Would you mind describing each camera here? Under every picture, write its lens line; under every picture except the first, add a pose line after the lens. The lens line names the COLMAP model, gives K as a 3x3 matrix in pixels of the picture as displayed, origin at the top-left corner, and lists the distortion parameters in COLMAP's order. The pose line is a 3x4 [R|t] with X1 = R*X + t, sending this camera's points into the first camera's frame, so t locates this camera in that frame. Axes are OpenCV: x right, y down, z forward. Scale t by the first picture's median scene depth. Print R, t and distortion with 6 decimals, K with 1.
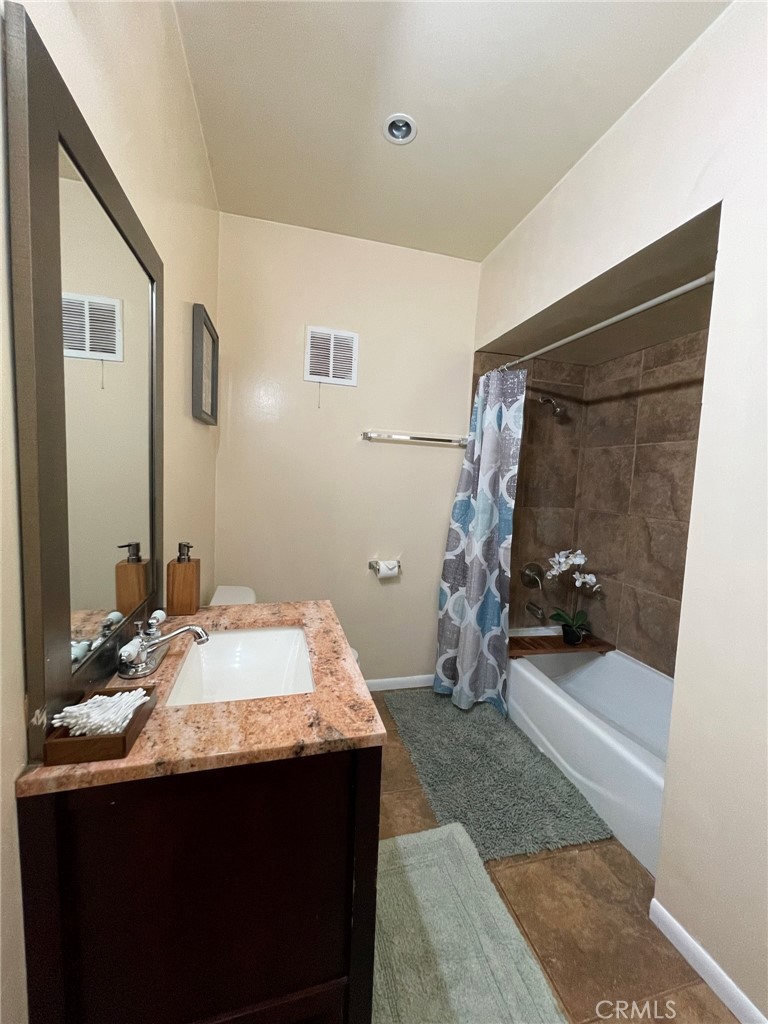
lens RADIAL K [[413.7, 0, 388.1], [0, 413.7, 511.6], [0, 0, 1]] dist [-0.001472, 0.001128]
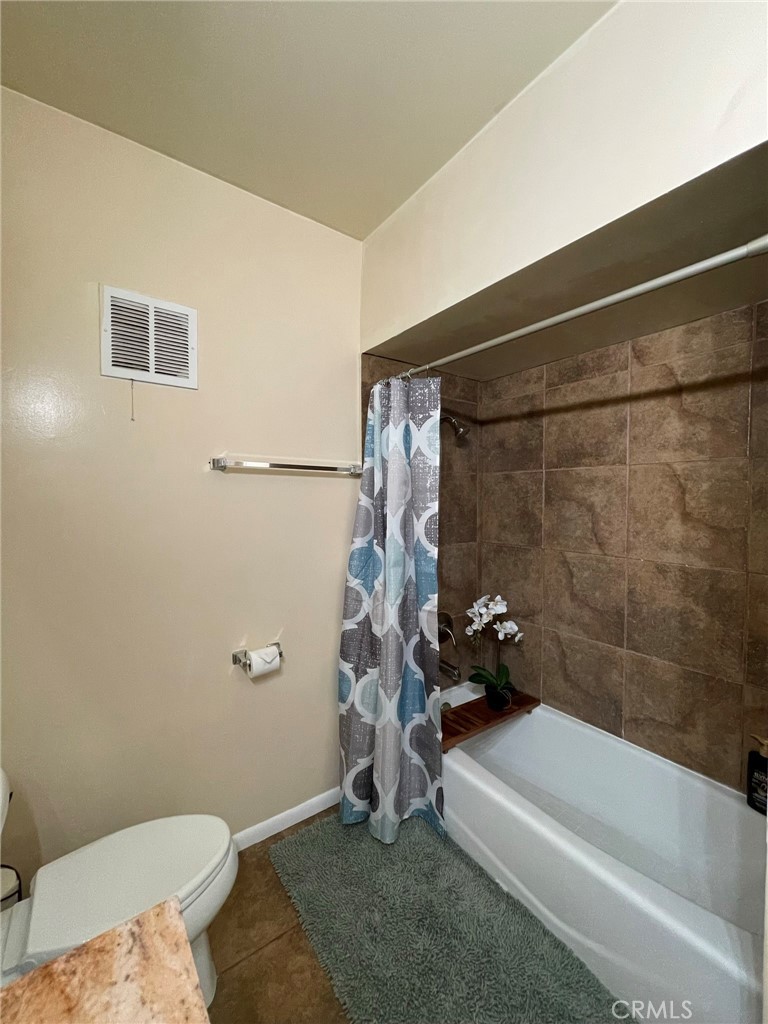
lens RADIAL K [[413.7, 0, 388.1], [0, 413.7, 511.6], [0, 0, 1]] dist [-0.001472, 0.001128]
pose [[0.931854, -0.055974, 0.358489, -0.041905], [0.071168, 0.997033, -0.029319, -0.072024], [-0.355785, 0.052834, 0.933073, 0.301092]]
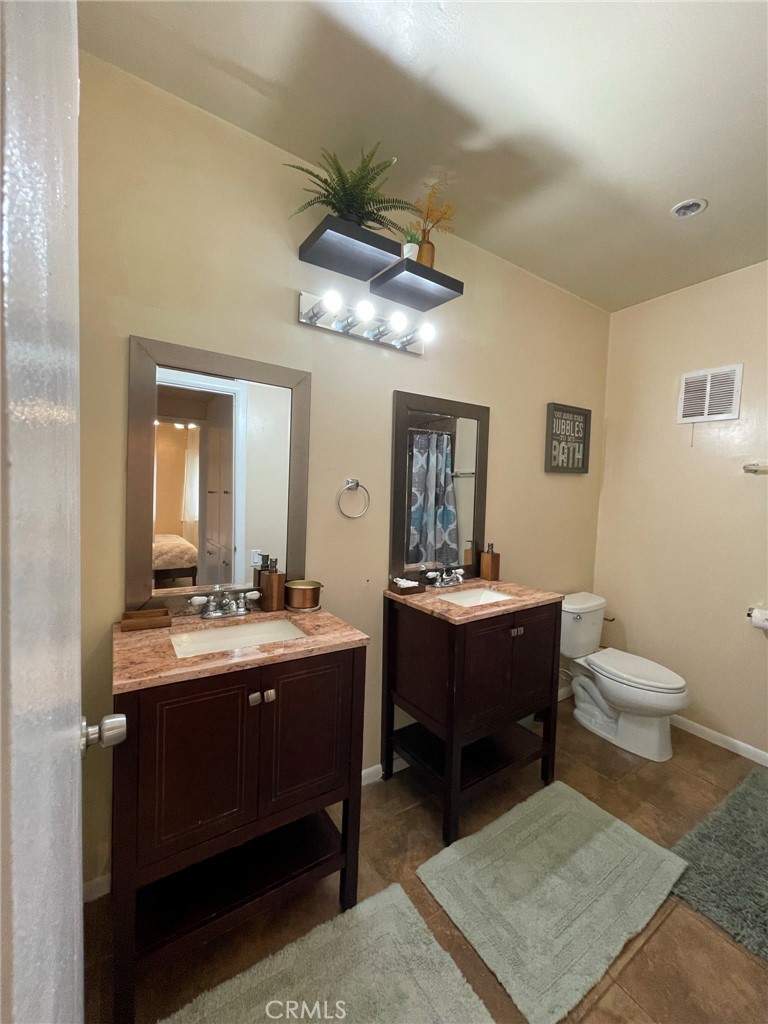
lens RADIAL K [[413.7, 0, 388.1], [0, 413.7, 511.6], [0, 0, 1]] dist [-0.001472, 0.001128]
pose [[0.321549, 0.020723, -0.946666, 0.583023], [-0.094383, 0.995483, -0.010267, -0.003547], [0.942177, 0.092651, 0.322052, -0.048108]]
